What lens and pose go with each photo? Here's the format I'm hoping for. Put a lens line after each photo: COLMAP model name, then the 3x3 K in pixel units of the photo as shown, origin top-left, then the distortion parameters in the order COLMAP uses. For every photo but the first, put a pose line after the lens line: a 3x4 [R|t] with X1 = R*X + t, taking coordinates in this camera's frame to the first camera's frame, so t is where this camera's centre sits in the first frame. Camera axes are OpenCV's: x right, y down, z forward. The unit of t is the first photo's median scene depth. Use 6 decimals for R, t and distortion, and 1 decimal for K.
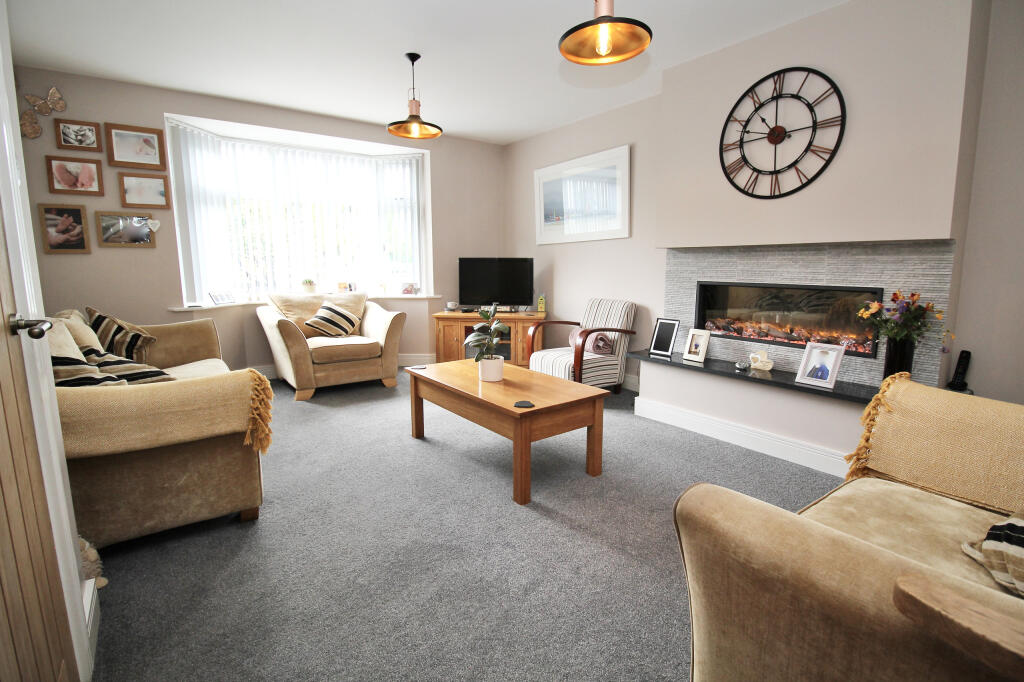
lens RADIAL K [[484.0, 0, 520.9], [0, 484.0, 341.0], [0, 0, 1]] dist [-0.017428, -0.000956]
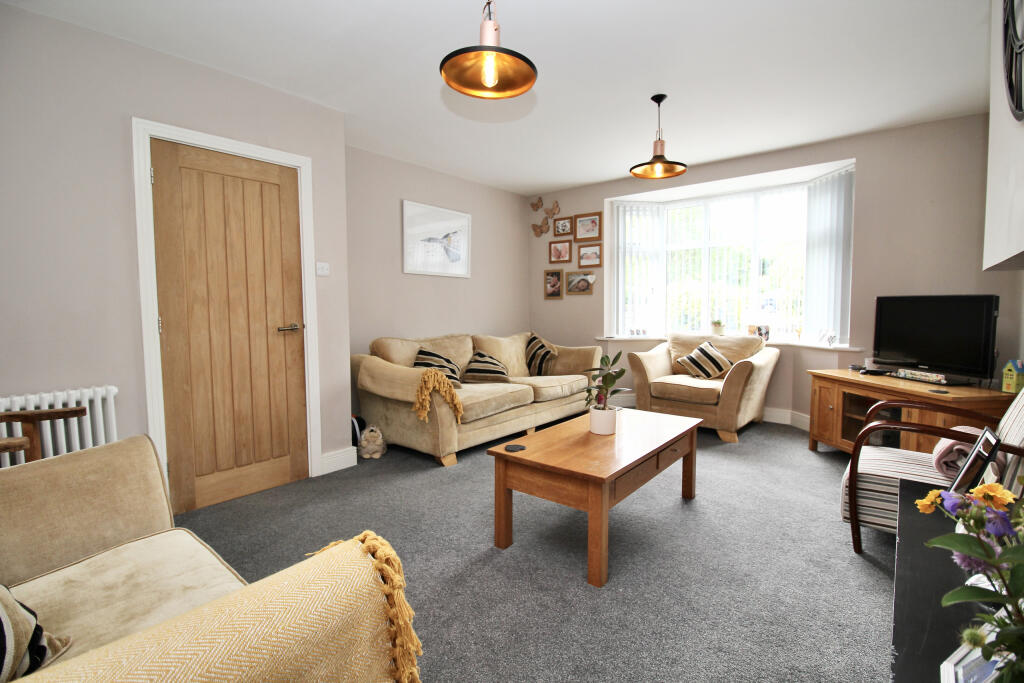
lens RADIAL K [[484.0, 0, 520.2], [0, 484.0, 341.6], [0, 0, 1]] dist [-0.017428, -0.000956]
pose [[0.235230, 0.070278, -0.969396, 0.631629], [-0.150728, 0.987954, 0.035048, -0.079128], [0.960181, 0.137871, 0.242989, 0.494842]]
